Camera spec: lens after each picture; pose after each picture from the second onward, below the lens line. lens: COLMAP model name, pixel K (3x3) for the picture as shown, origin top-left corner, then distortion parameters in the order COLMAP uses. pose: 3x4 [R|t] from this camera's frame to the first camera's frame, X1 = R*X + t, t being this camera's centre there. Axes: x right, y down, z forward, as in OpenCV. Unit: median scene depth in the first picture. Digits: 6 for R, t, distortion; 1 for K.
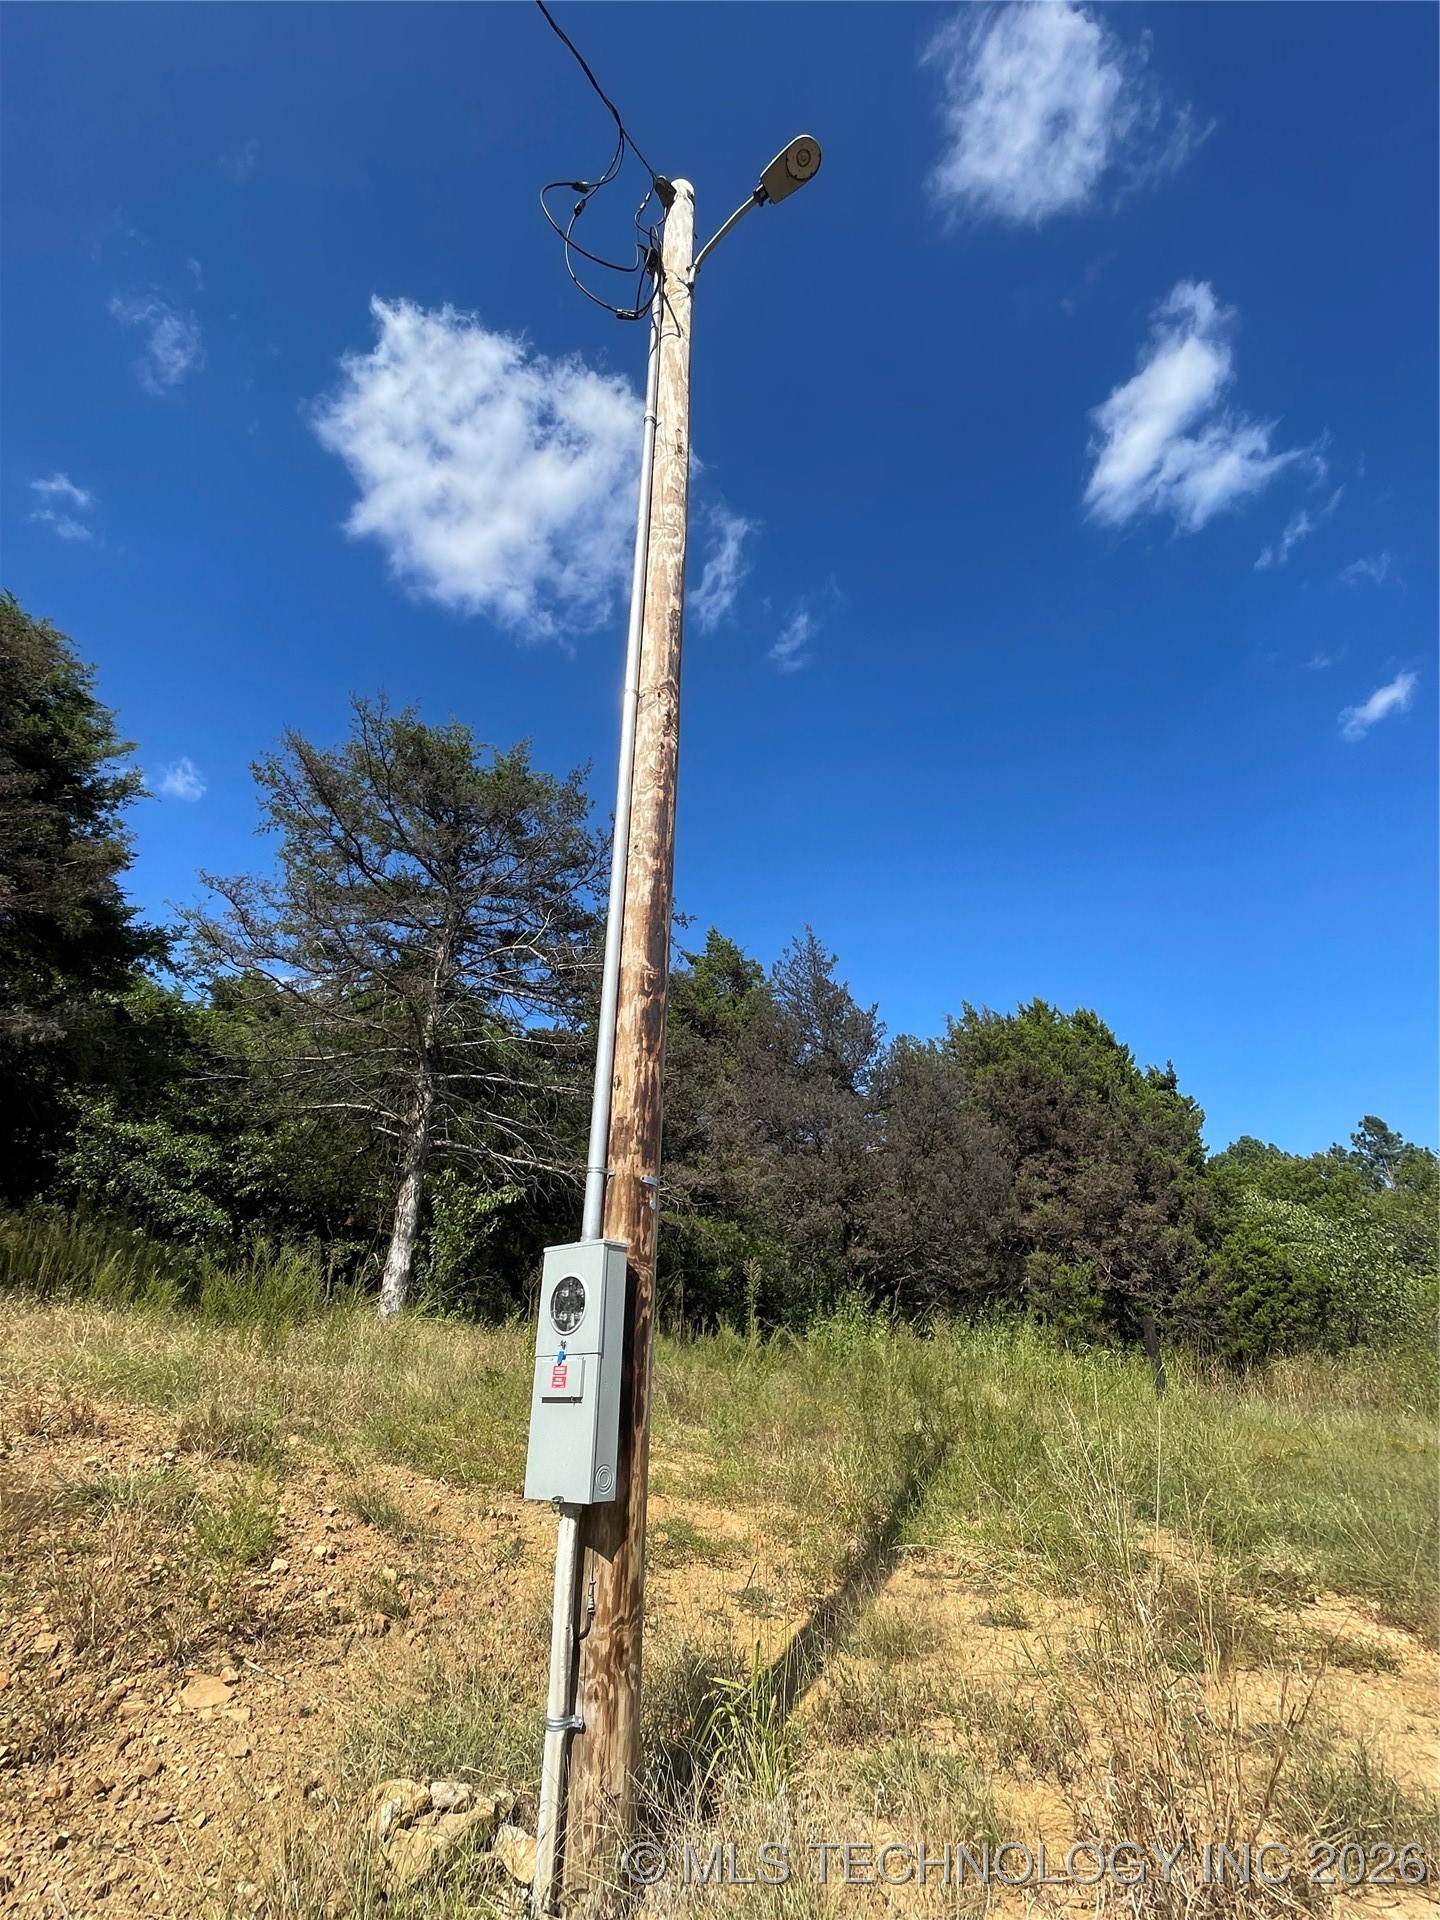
lens RADIAL K [[914.5, 0, 714.4], [0, 914.5, 955.0], [0, 0, 1]] dist [-0.013629, -0.000056]
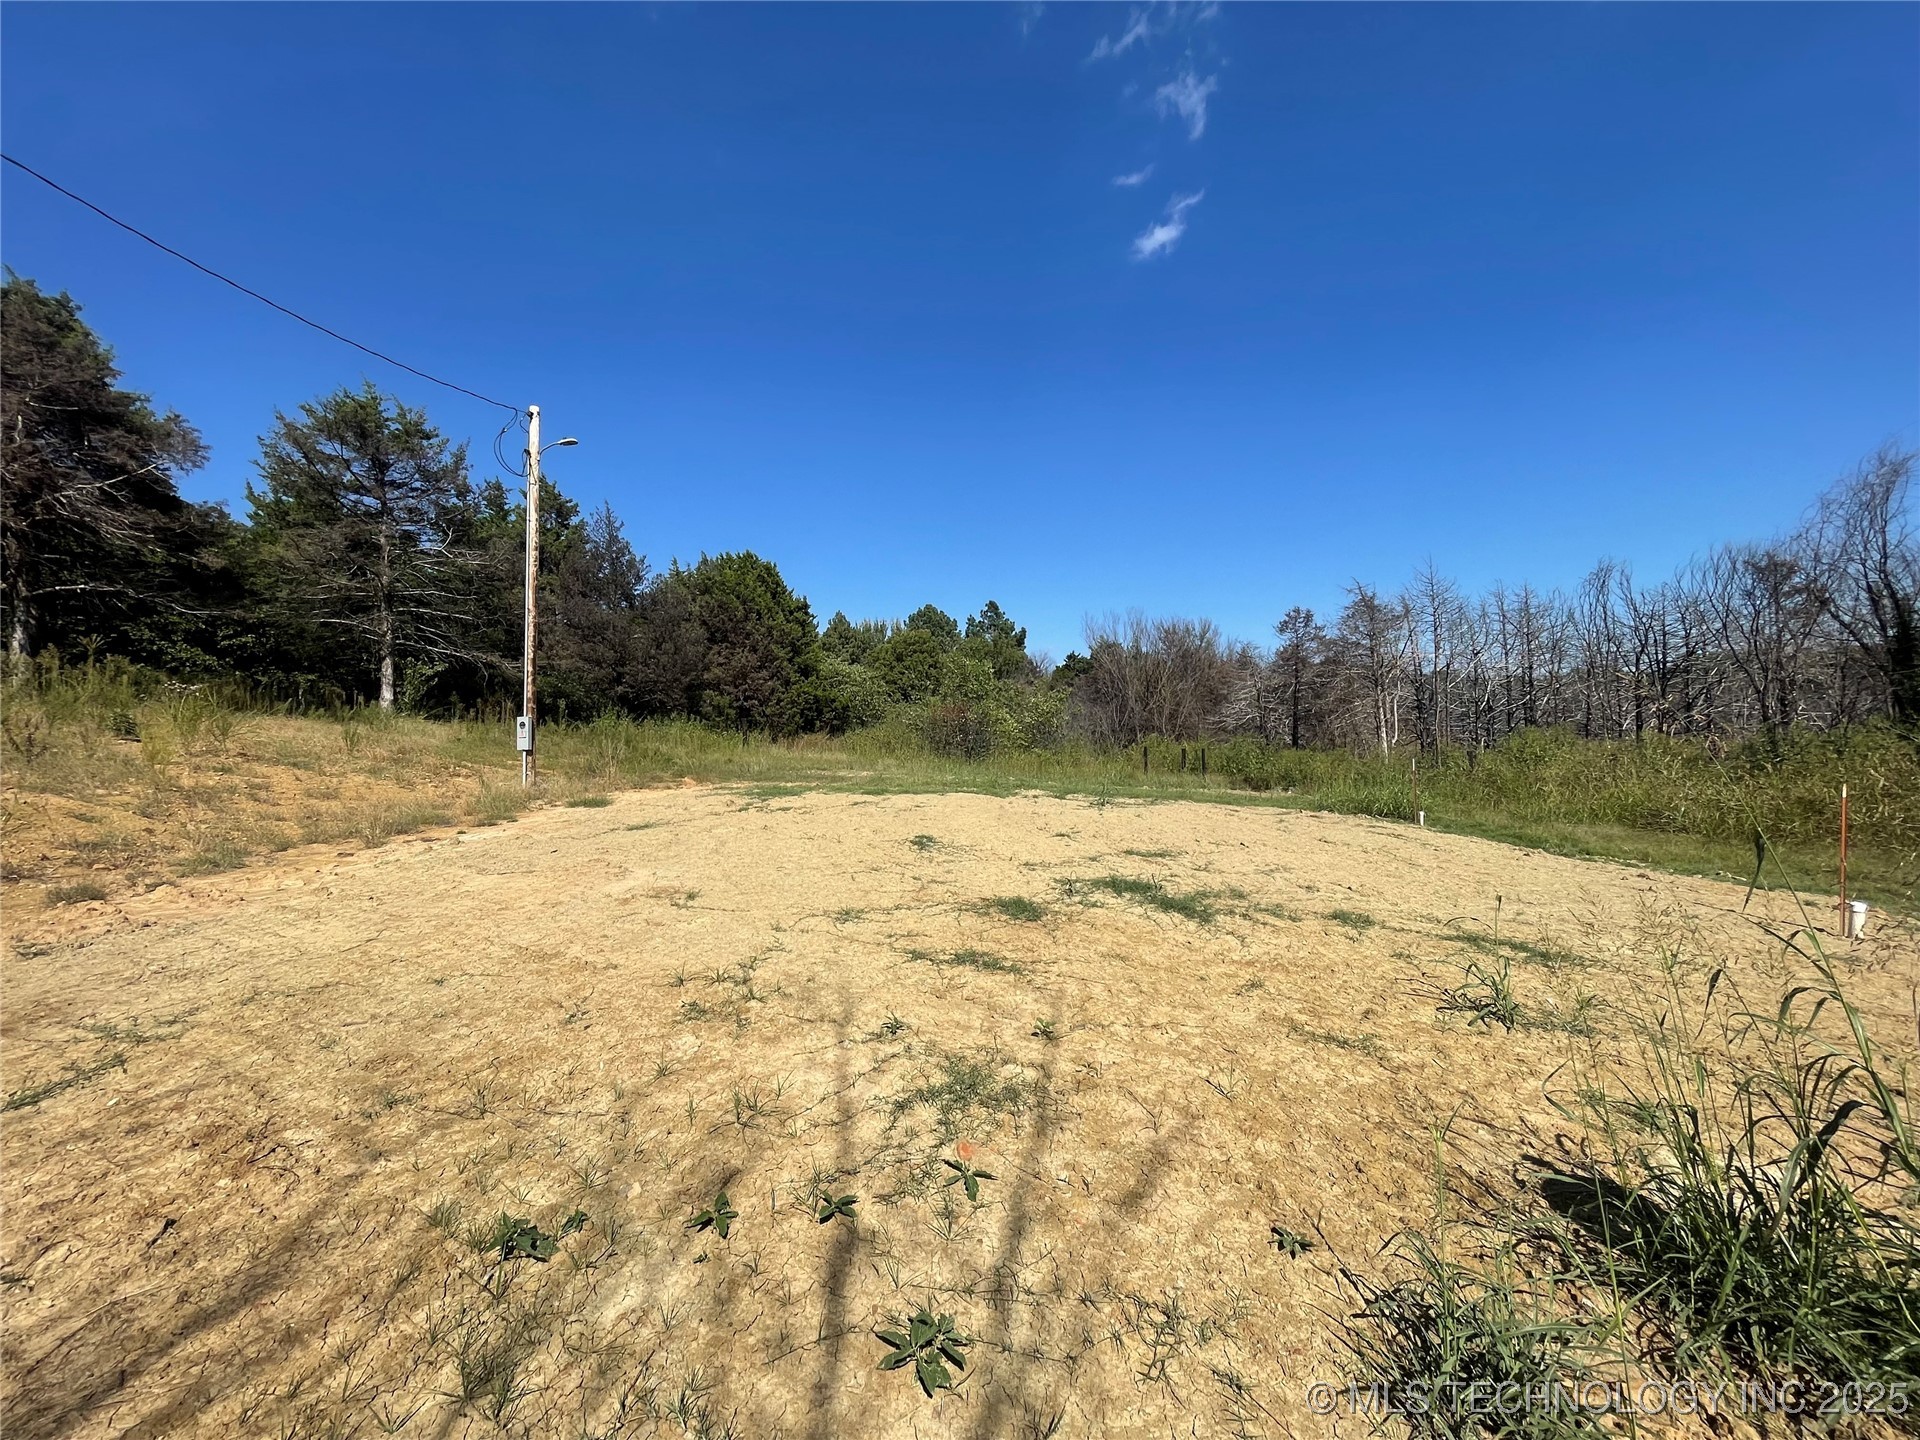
lens RADIAL K [[775.0, 0, 954.0], [0, 775.0, 727.0], [0, 0, 1]] dist [0.017230, 0.001712]
pose [[0.884255, -0.000194, 0.467004, -0.004170], [-0.184095, 0.918878, 0.348959, -0.370109], [-0.429187, -0.394542, 0.812487, -0.850999]]
